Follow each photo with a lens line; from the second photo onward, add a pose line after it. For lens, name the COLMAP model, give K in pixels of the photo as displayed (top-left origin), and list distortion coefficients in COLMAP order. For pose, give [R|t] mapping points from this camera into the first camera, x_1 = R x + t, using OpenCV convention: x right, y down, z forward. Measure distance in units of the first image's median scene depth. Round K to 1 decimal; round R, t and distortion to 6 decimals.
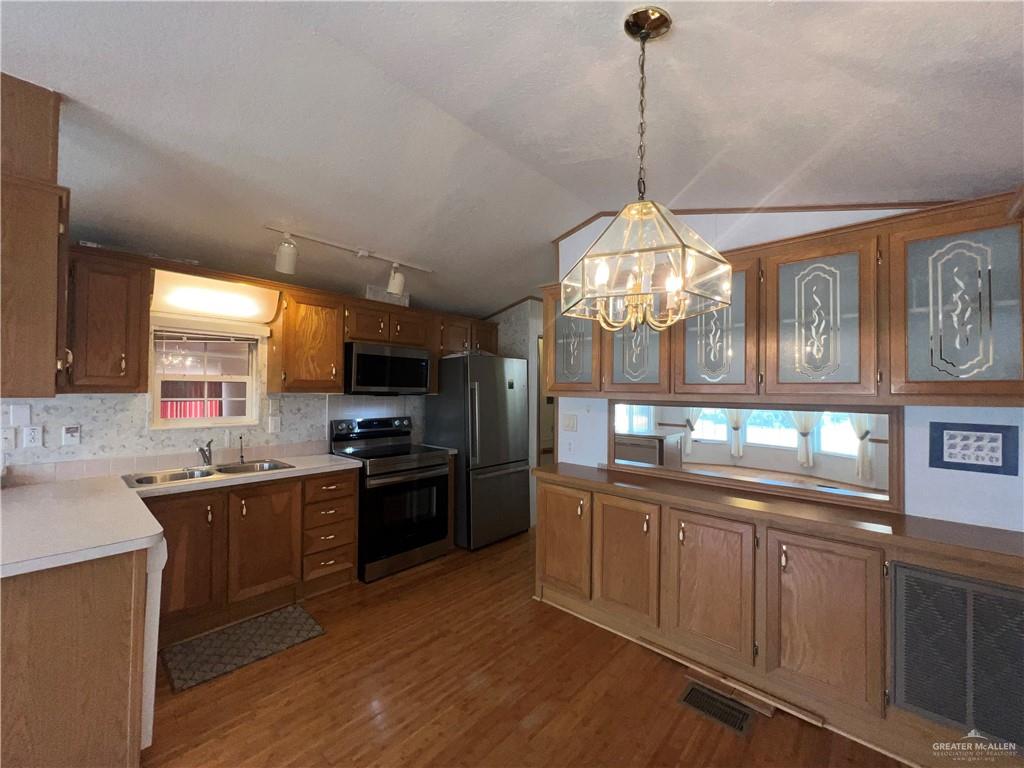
lens RADIAL K [[408.9, 0, 514.6], [0, 408.9, 385.8], [0, 0, 1]] dist [-0.002235, 0.000258]
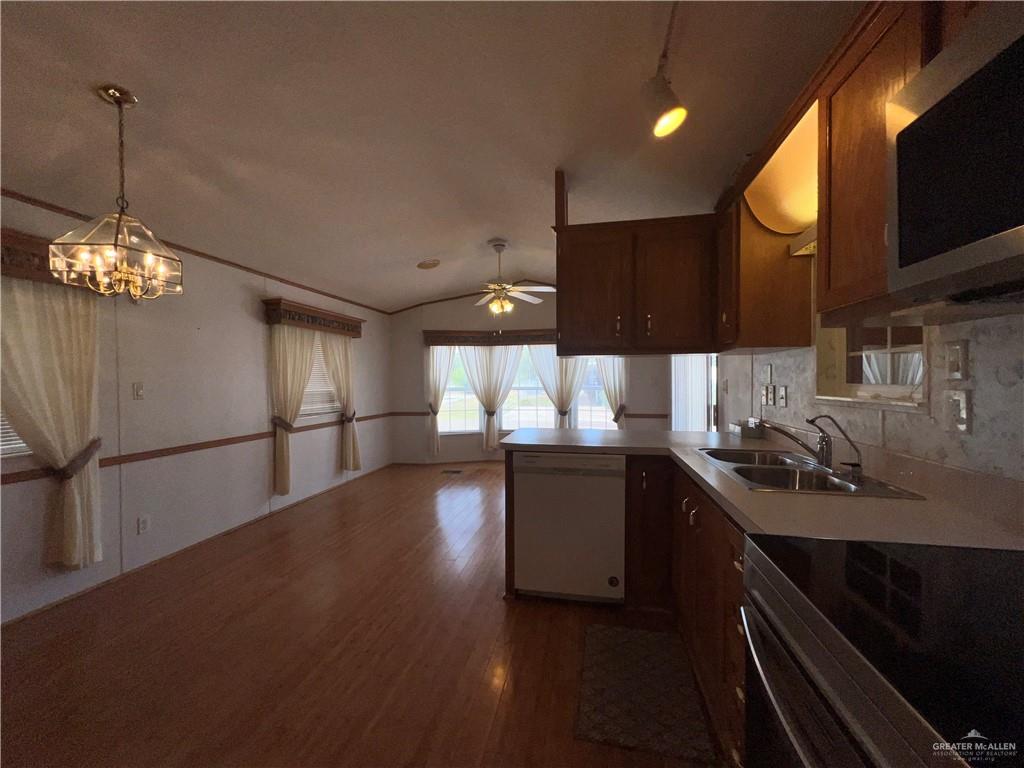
lens RADIAL K [[415.9, 0, 513.7], [0, 415.9, 386.1], [0, 0, 1]] dist [-0.001614, -0.000192]
pose [[-0.860258, 0.000430, -0.509858, -0.064721], [0.002144, 0.999994, -0.002774, 0.082135], [0.509854, -0.003480, -0.860254, 1.256758]]
